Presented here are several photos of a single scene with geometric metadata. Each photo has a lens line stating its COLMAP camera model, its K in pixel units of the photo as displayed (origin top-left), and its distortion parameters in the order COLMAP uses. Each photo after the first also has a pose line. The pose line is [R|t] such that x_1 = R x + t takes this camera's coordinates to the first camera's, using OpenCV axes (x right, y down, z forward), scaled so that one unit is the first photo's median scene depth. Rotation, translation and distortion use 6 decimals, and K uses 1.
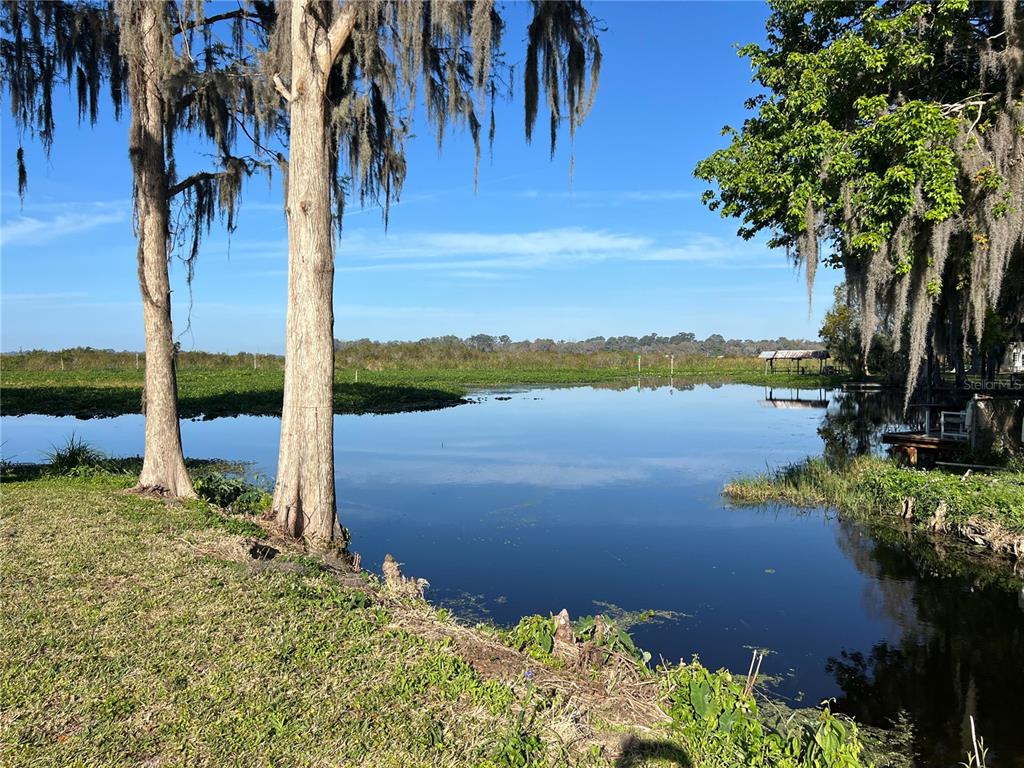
lens RADIAL K [[761.8, 0, 516.9], [0, 761.8, 389.9], [0, 0, 1]] dist [0.058009, -0.074061]
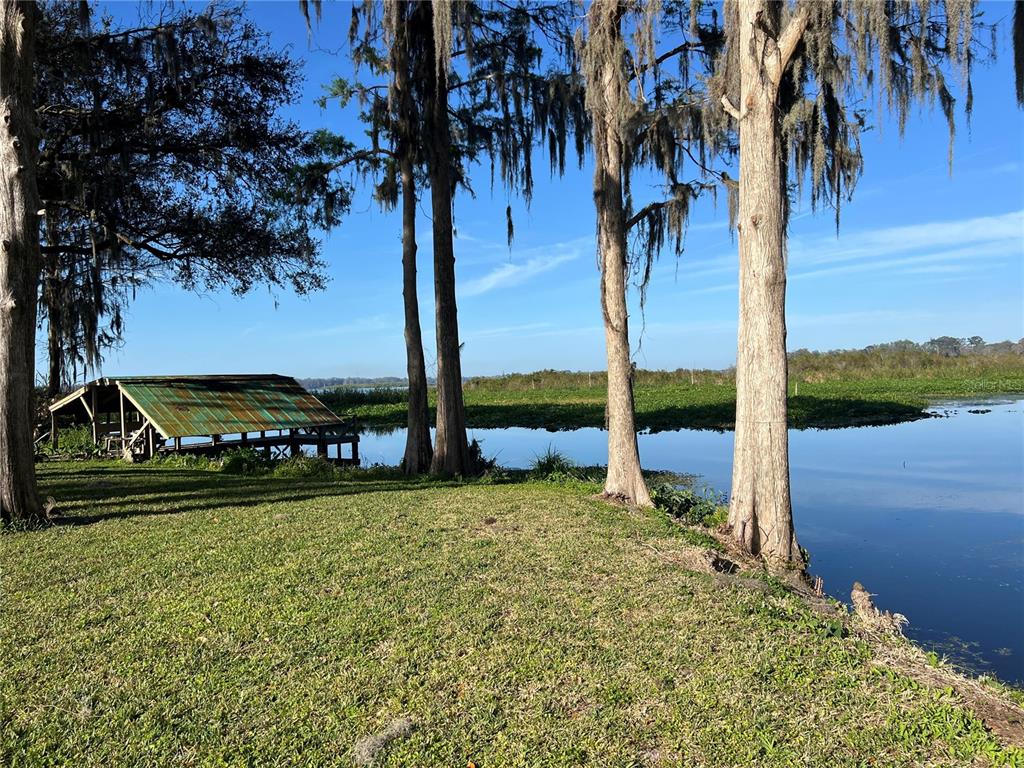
lens RADIAL K [[761.8, 0, 516.9], [0, 761.8, 389.9], [0, 0, 1]] dist [0.058009, -0.074061]
pose [[0.850285, -0.022267, -0.525851, -0.018108], [0.012686, 0.999681, -0.021819, -0.001528], [0.526170, 0.011881, 0.850297, -0.006150]]
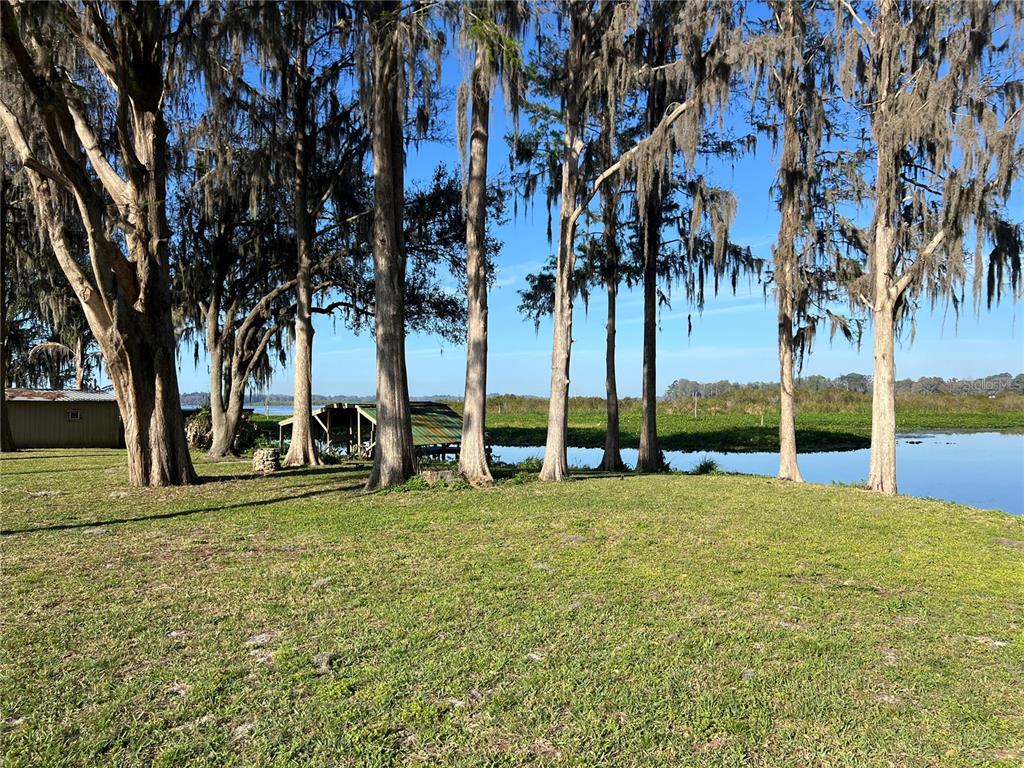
lens RADIAL K [[761.8, 0, 516.9], [0, 761.8, 389.9], [0, 0, 1]] dist [0.058009, -0.074061]
pose [[0.897899, -0.011405, -0.440054, -0.215960], [-0.012536, 0.998596, -0.051459, -0.000710], [0.440024, 0.051722, 0.896495, -1.366515]]
